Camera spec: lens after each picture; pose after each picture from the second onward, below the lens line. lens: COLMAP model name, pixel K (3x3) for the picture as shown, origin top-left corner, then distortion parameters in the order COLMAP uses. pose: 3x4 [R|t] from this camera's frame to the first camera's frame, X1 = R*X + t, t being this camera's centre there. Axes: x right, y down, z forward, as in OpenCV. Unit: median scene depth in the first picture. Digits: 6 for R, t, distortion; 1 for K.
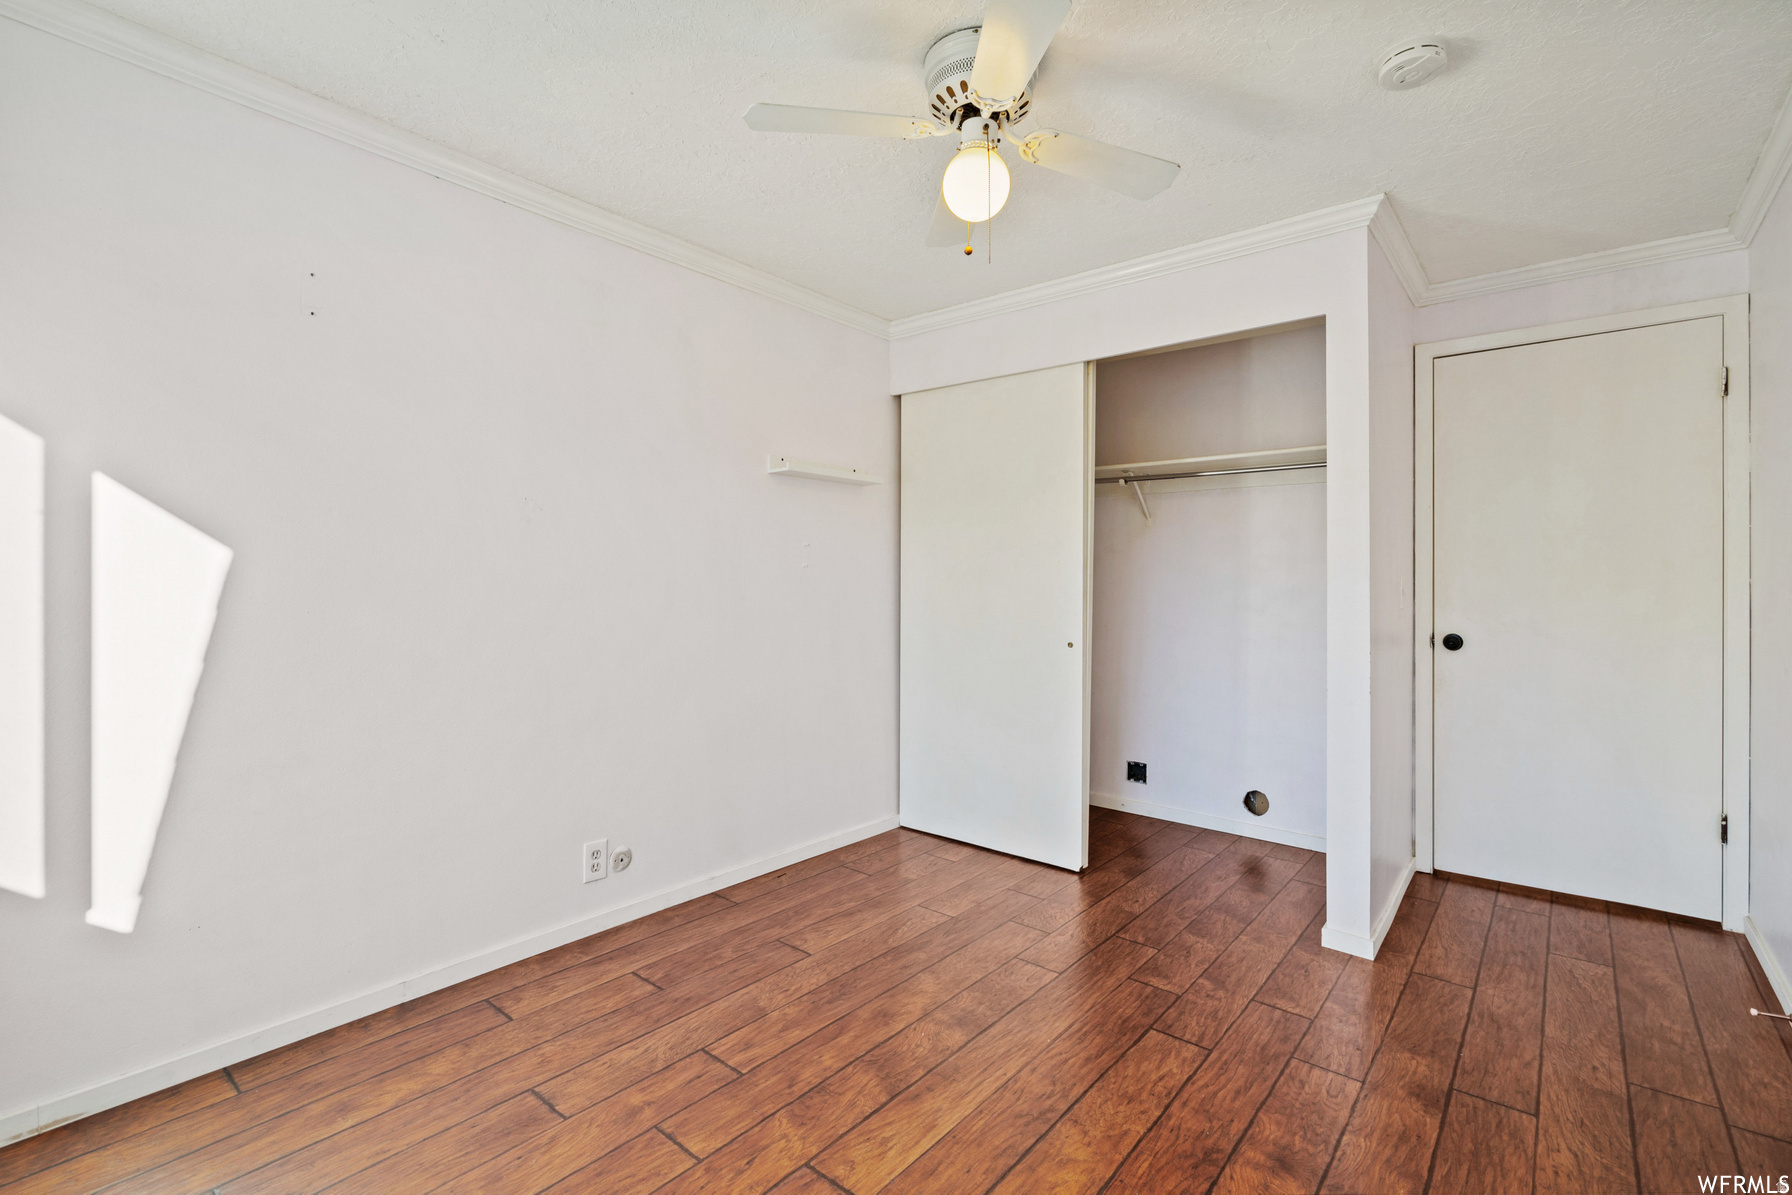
lens RADIAL K [[824.2, 0, 908.3], [0, 824.2, 593.4], [0, 0, 1]] dist [0.010715, -0.001205]
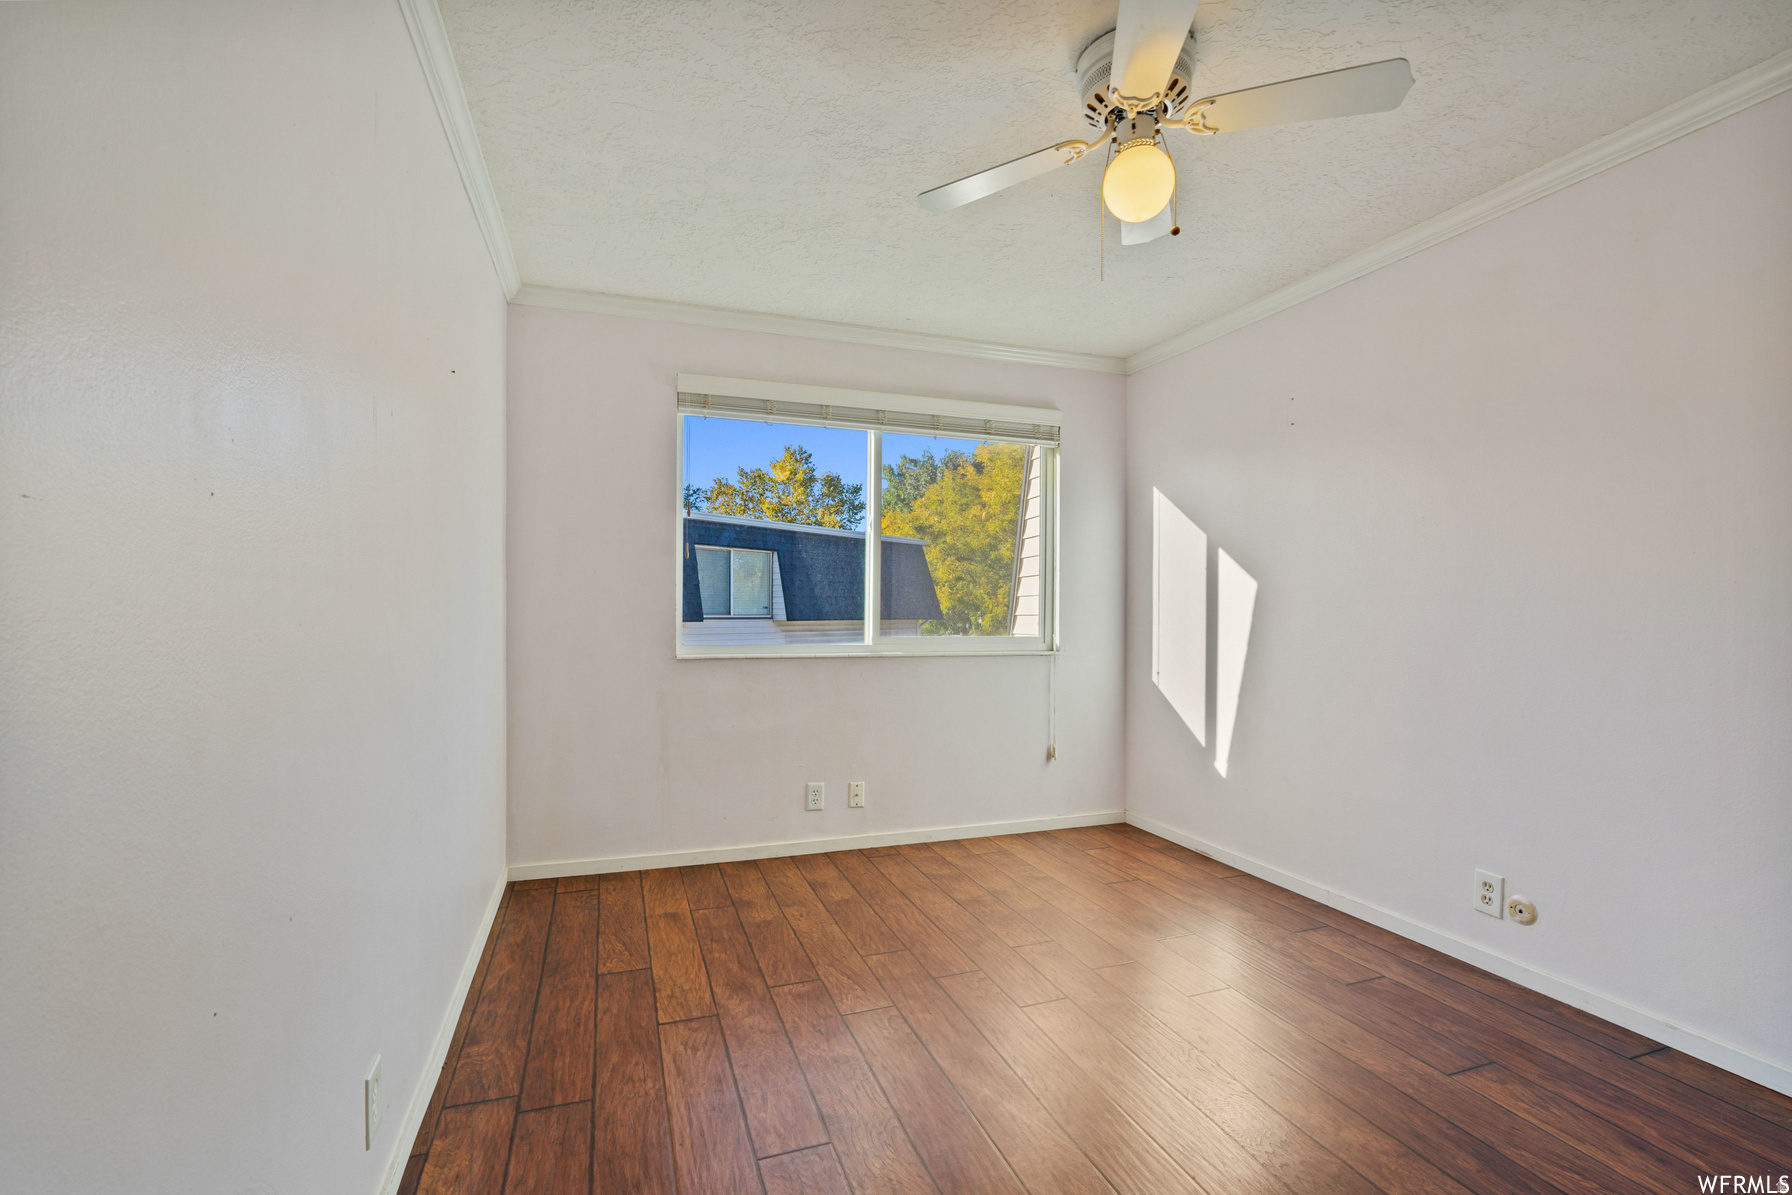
lens RADIAL K [[824.2, 0, 902.7], [0, 824.2, 603.4], [0, 0, 1]] dist [0.010715, -0.001205]
pose [[-0.507987, 0.002539, -0.861361, 0.859386], [-0.002322, 0.999988, 0.004317, -0.010082], [0.861362, 0.004193, -0.507975, 1.005915]]
